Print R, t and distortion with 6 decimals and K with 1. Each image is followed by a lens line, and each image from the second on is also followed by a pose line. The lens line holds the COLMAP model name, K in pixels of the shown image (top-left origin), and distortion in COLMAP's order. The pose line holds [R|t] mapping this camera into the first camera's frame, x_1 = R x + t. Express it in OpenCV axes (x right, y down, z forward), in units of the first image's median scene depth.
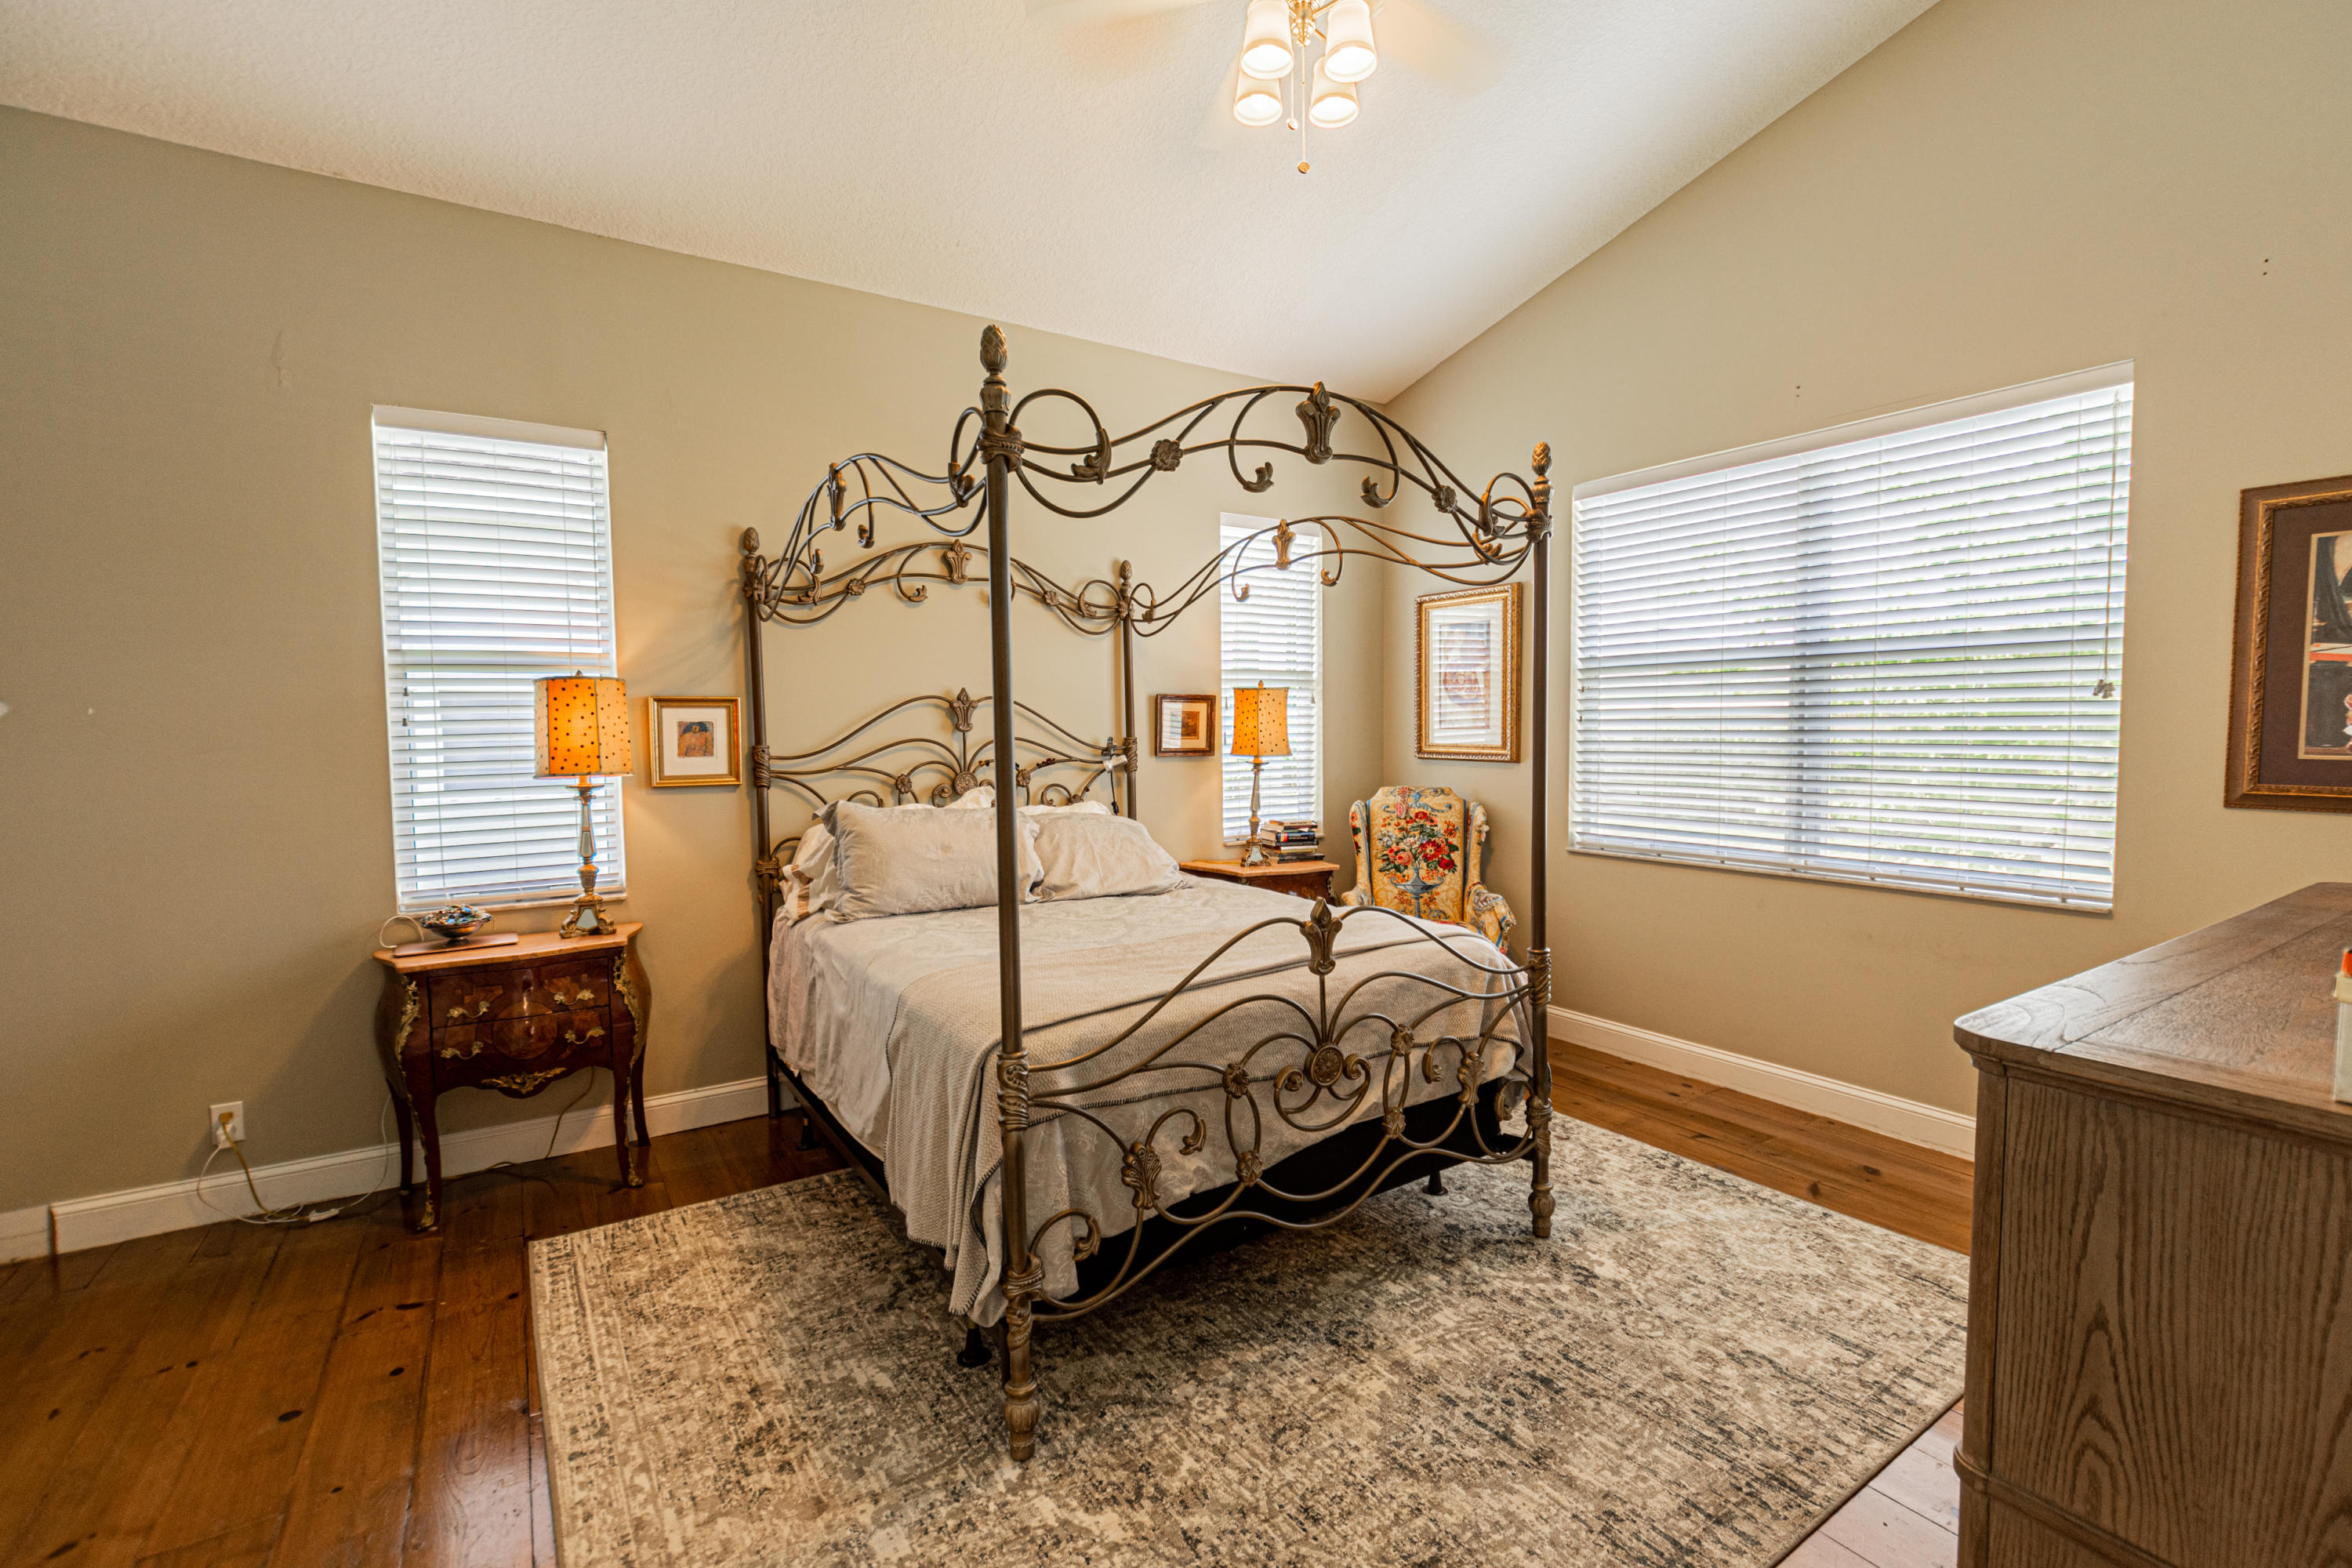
lens RADIAL K [[1037.8, 0, 1181.4], [0, 1037.8, 782.1], [0, 0, 1]] dist [-0.001004, -0.002811]
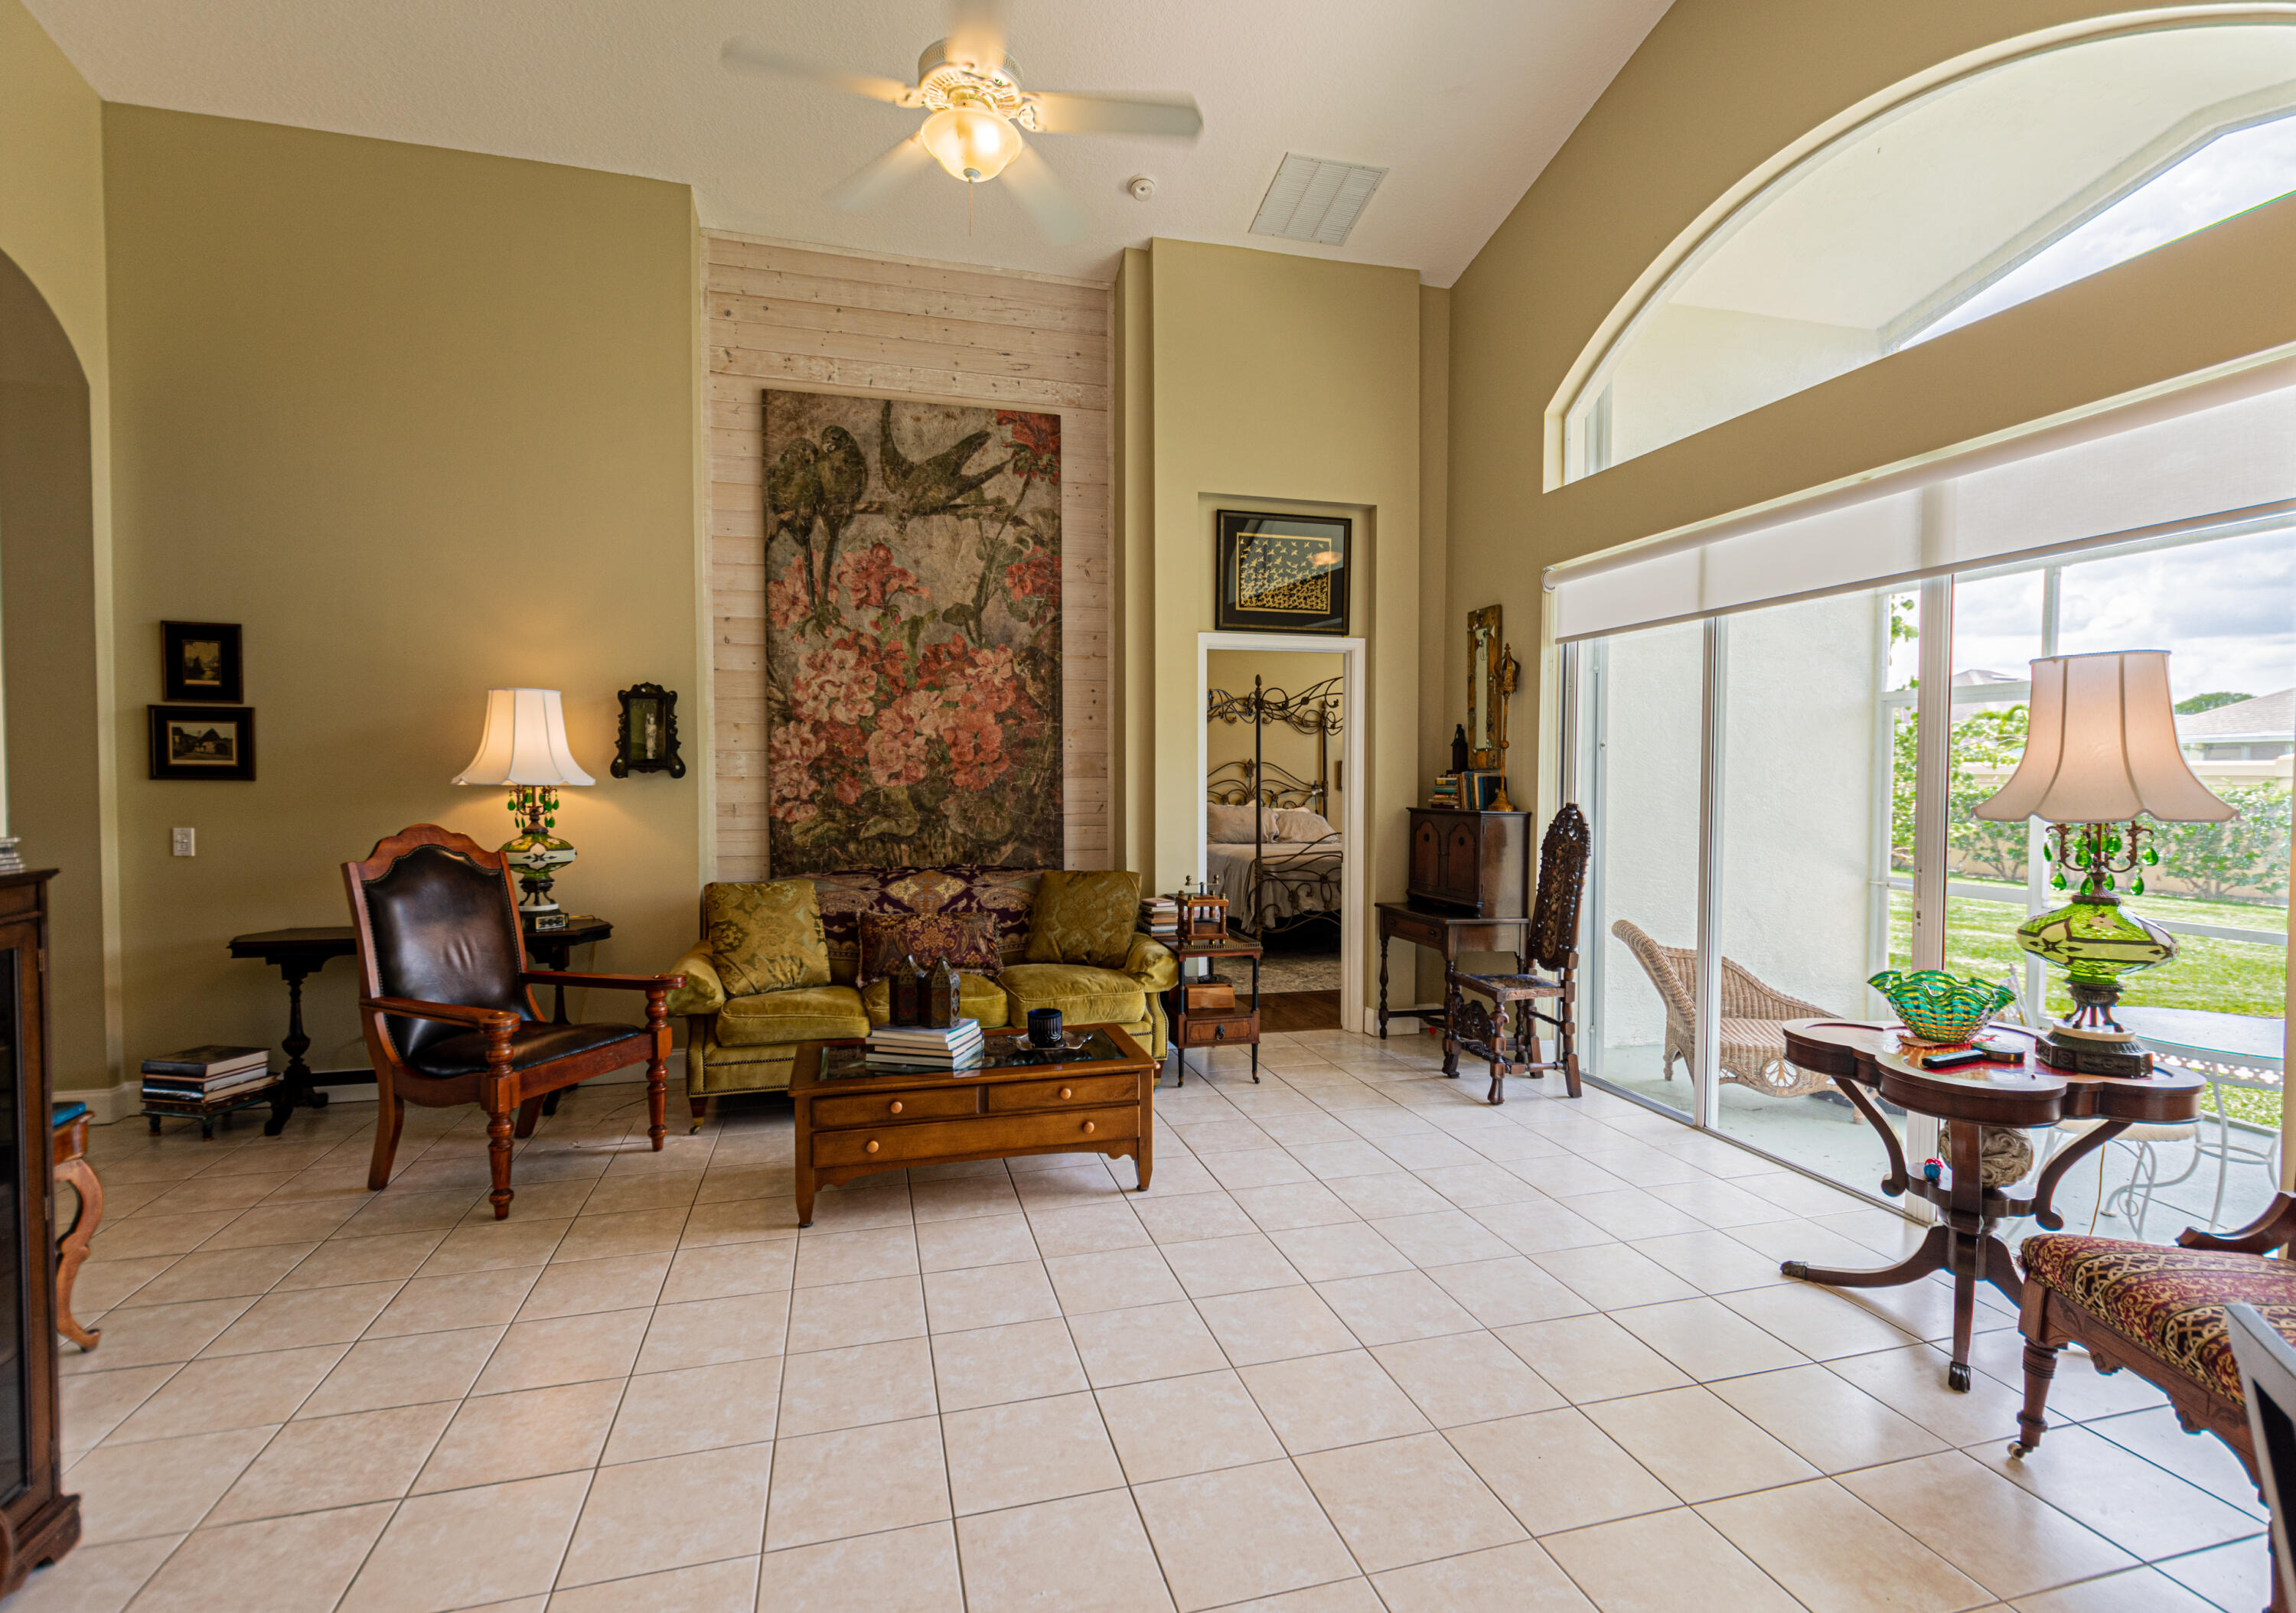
lens RADIAL K [[1060.0, 0, 1141.8], [0, 1060.0, 804.4], [0, 0, 1]] dist [0.000576, 0.000021]
pose [[0.951449, 0.020875, -0.307097, 0.543199], [-0.029006, 0.999338, -0.021937, 0.134446], [0.306436, 0.029779, 0.951425, -2.494468]]
